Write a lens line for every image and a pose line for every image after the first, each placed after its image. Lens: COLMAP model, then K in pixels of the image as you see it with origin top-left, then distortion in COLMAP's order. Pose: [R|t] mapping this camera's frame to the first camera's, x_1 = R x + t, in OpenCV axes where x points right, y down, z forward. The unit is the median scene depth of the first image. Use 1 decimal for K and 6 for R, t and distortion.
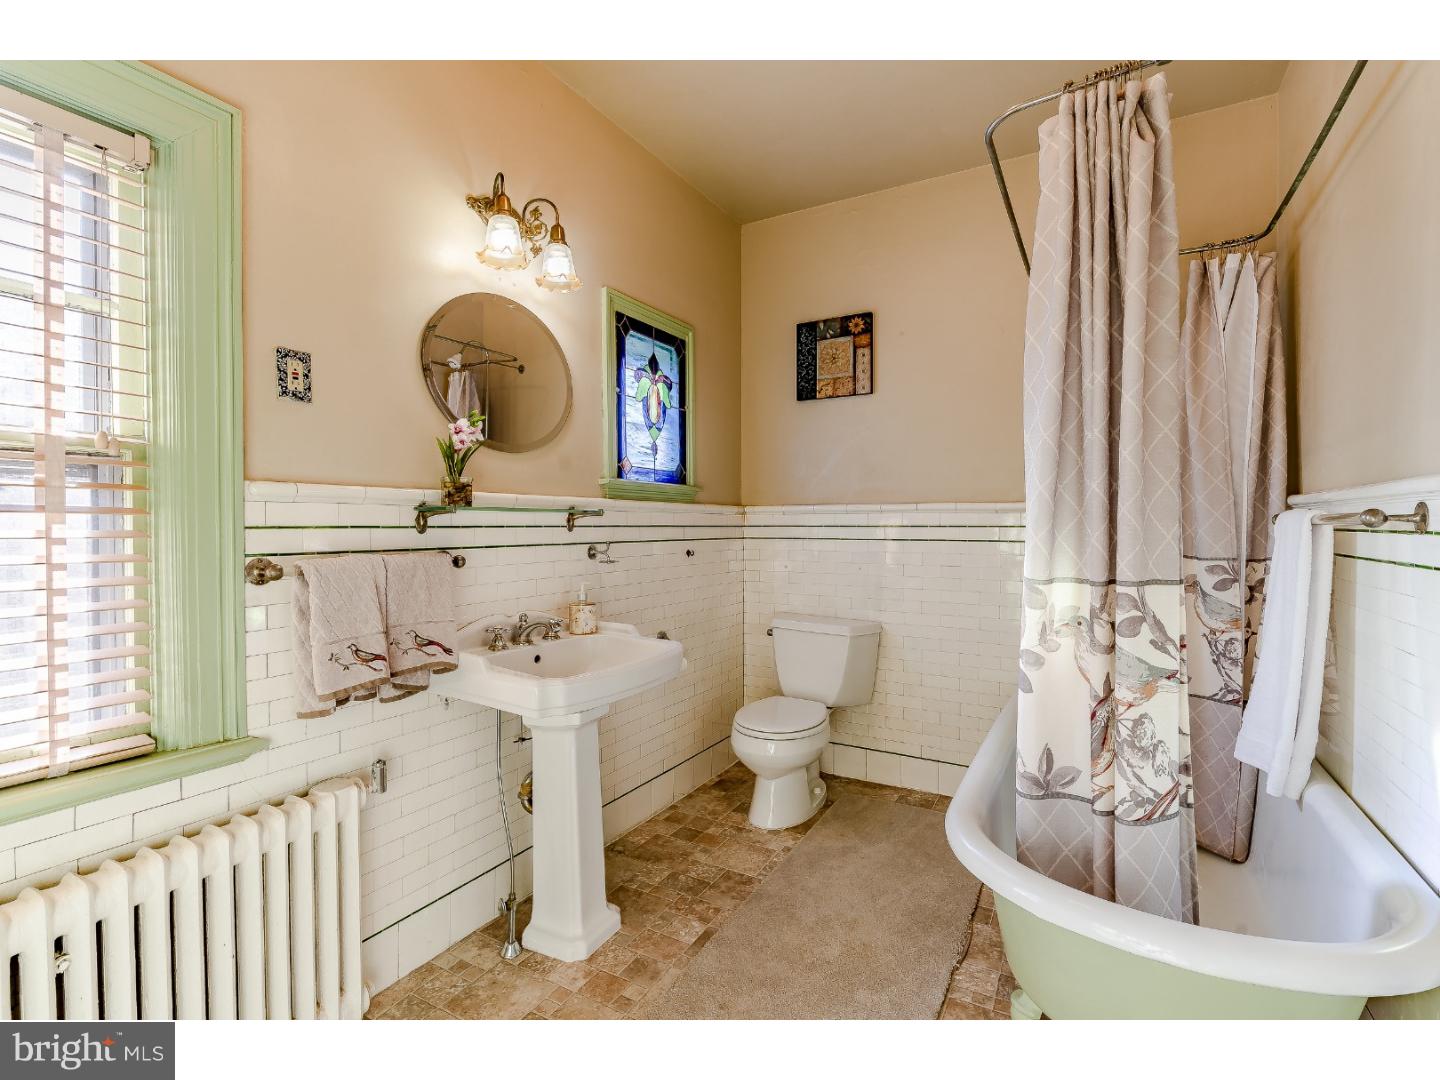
lens RADIAL K [[679.5, 0, 717.6], [0, 679.5, 518.7], [0, 0, 1]] dist [-0.002108, -0.000741]
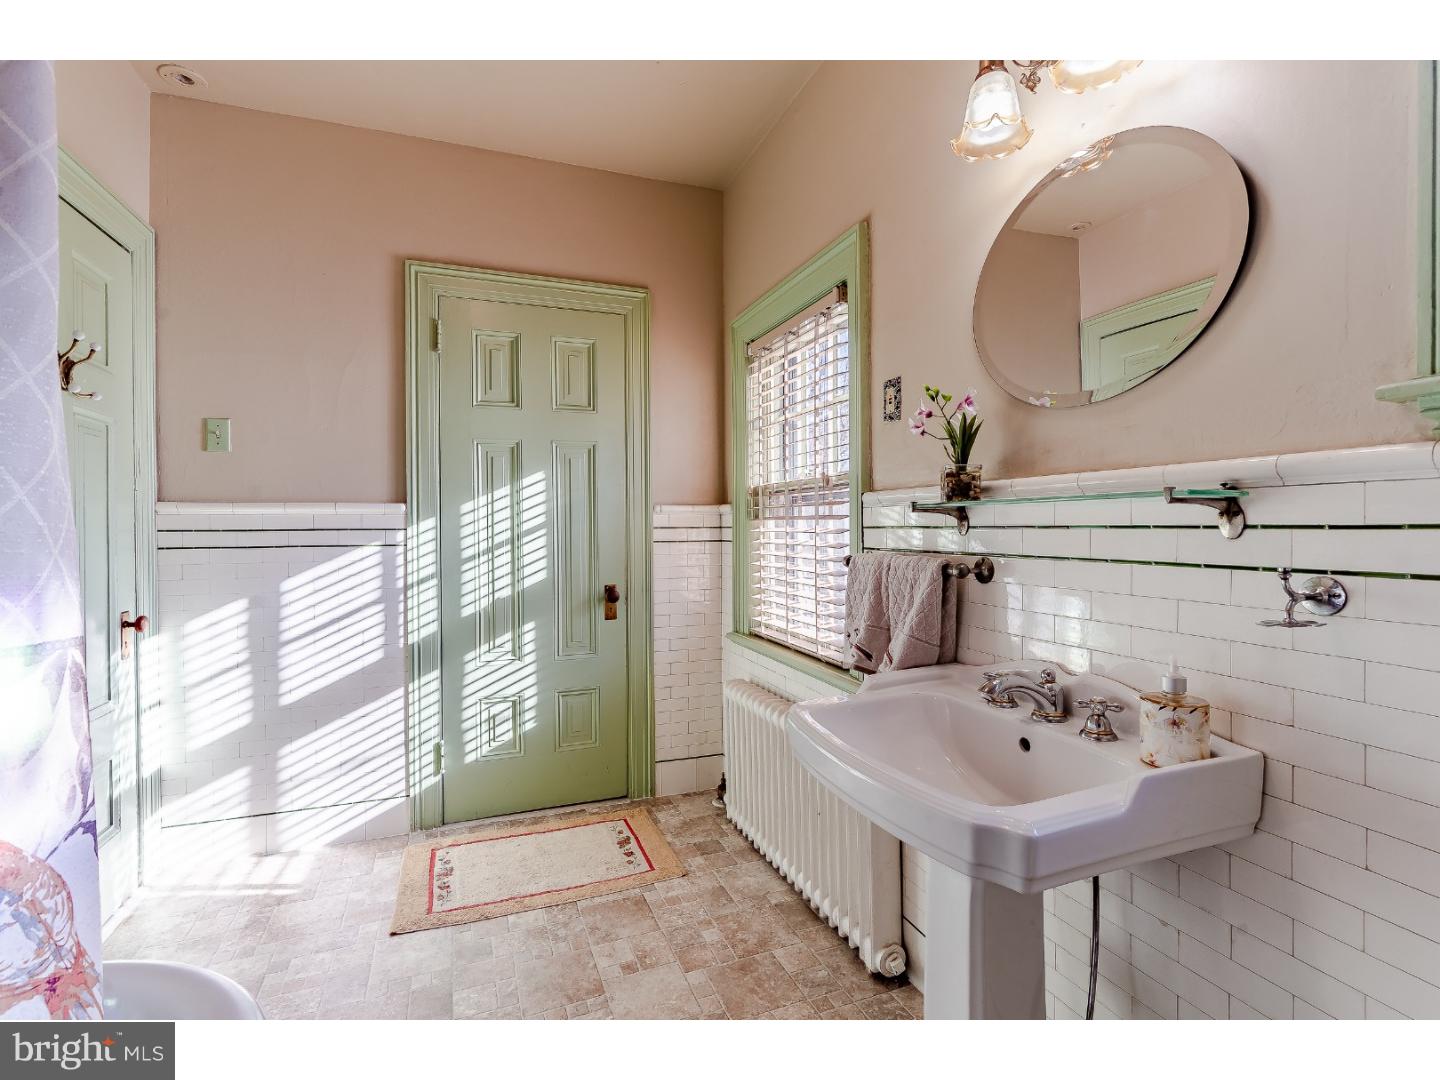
lens RADIAL K [[668.0, 0, 721.8], [0, 668.0, 515.8], [0, 0, 1]] dist [-0.000655, 0.000001]
pose [[-0.655255, -0.003260, -0.755401, 0.463869], [0.021130, 0.999520, -0.022642, 0.013782], [0.755112, -0.030798, -0.654872, 1.532563]]
